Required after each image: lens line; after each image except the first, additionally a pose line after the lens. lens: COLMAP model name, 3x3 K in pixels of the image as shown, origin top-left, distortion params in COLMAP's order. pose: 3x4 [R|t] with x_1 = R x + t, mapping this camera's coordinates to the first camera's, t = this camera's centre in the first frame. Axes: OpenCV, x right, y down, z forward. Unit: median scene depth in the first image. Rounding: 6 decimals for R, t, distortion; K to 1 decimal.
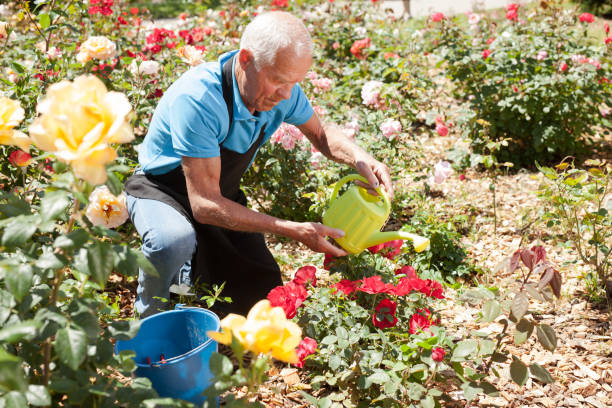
lens RADIAL K [[868.9, 0, 306.0], [0, 868.9, 204.0], [0, 0, 1]] dist [-0.002480, 0.067235]
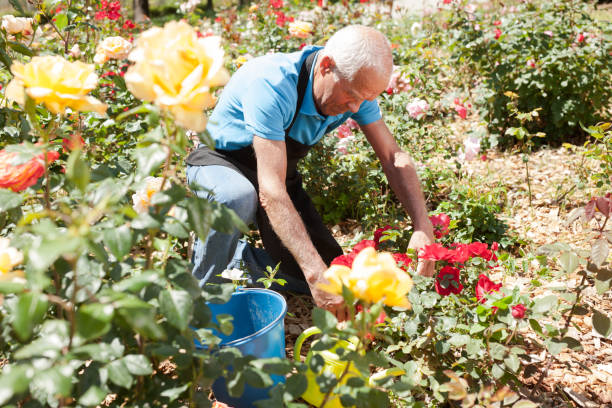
lens RADIAL K [[868.9, 0, 306.0], [0, 868.9, 204.0], [0, 0, 1]] dist [-0.002480, 0.067235]
pose [[0.997481, -0.069906, 0.012006, -0.054241], [0.070080, 0.997432, -0.014741, 0.031106], [-0.010944, 0.015545, 0.999819, 0.016136]]
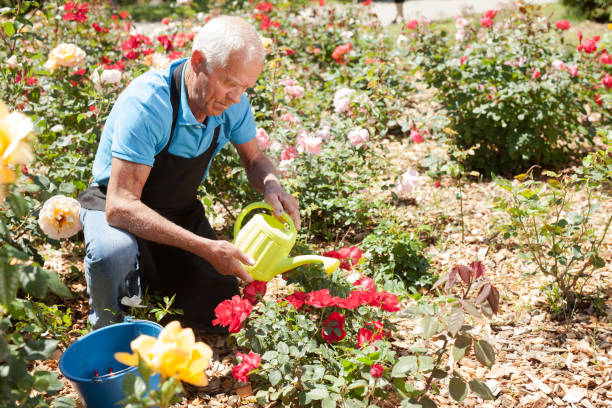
lens RADIAL K [[868.9, 0, 306.0], [0, 868.9, 204.0], [0, 0, 1]] dist [-0.002480, 0.067235]
pose [[0.999997, 0.000798, -0.002423, 0.044900], [-0.000802, 0.999998, -0.001729, -0.009318], [0.002422, 0.001731, 0.999996, 0.004527]]
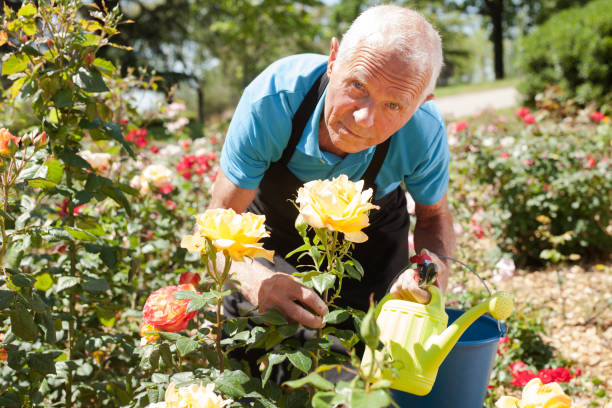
lens RADIAL K [[868.9, 0, 306.0], [0, 868.9, 204.0], [0, 0, 1]] dist [-0.002480, 0.067235]
pose [[0.994265, -0.075621, 0.075628, -0.169815], [0.085379, 0.987097, -0.135462, 0.005205], [-0.064408, 0.141142, 0.987892, -0.013247]]
